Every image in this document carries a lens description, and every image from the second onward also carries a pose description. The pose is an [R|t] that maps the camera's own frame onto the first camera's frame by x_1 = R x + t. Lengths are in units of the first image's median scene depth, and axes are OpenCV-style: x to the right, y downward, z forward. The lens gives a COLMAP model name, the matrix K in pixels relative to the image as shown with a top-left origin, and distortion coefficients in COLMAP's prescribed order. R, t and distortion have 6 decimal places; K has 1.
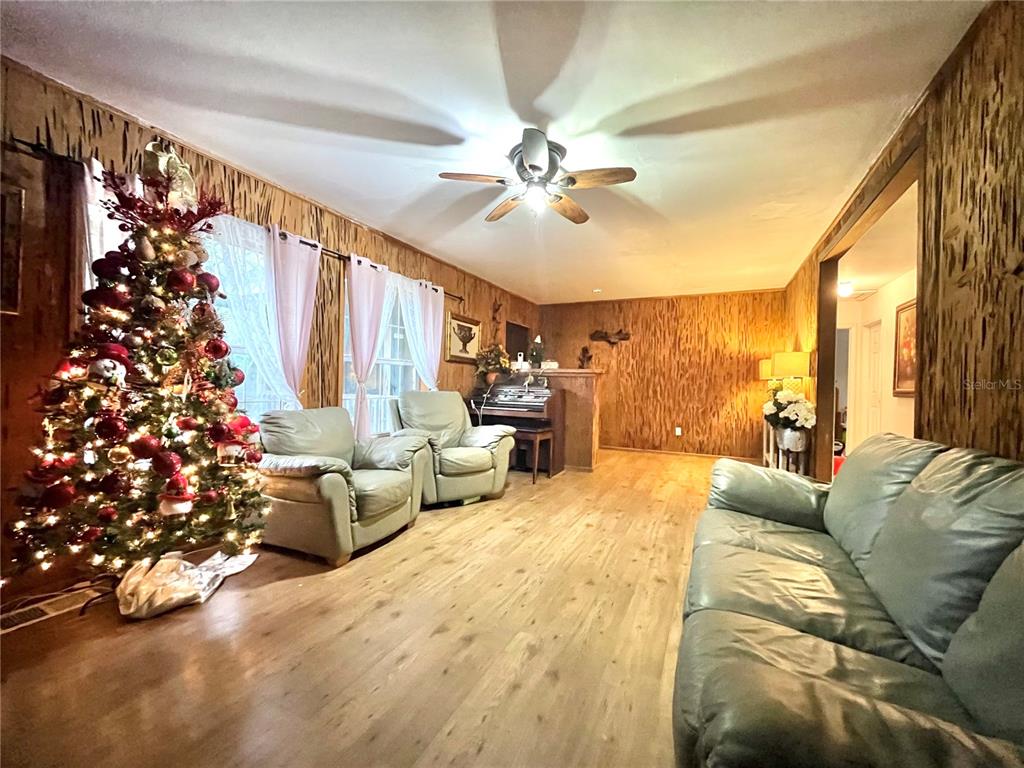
lens RADIAL K [[420.4, 0, 515.4], [0, 420.4, 381.3], [0, 0, 1]] dist [-0.002998, 0.000397]
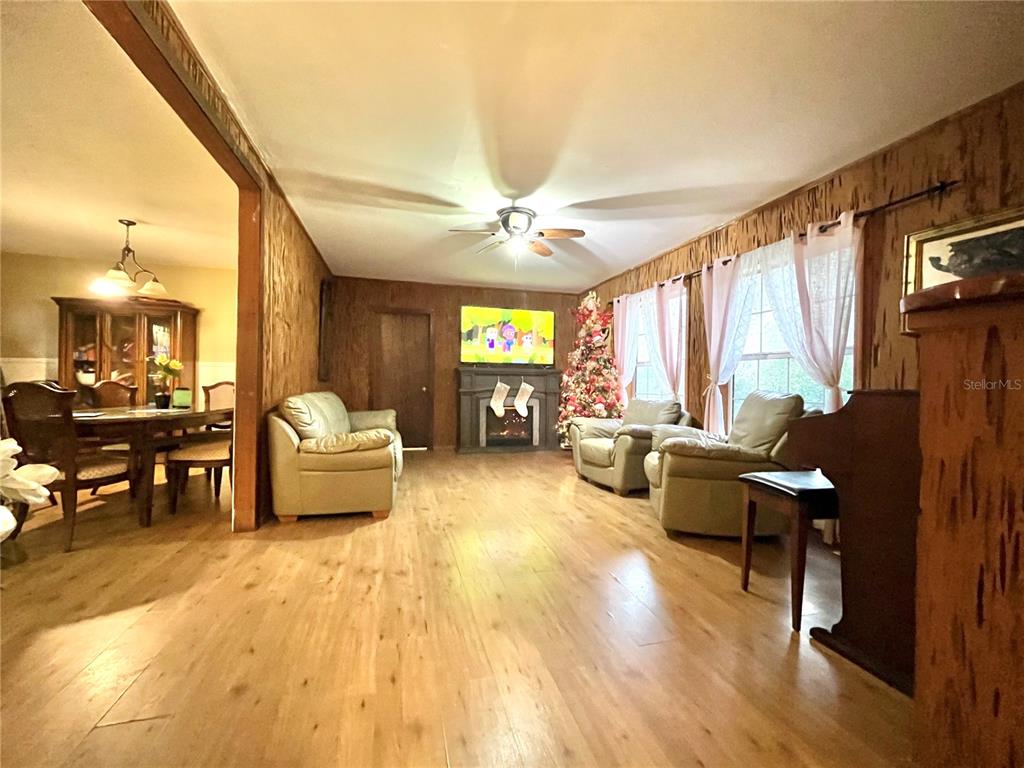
lens RADIAL K [[420.4, 0, 516.4], [0, 420.4, 381.8], [0, 0, 1]] dist [-0.002998, 0.000397]
pose [[-0.757309, -0.023312, -0.652640, 0.806715], [-0.018545, 0.999727, -0.014190, 0.033144], [0.652793, 0.001357, -0.757535, 1.742937]]
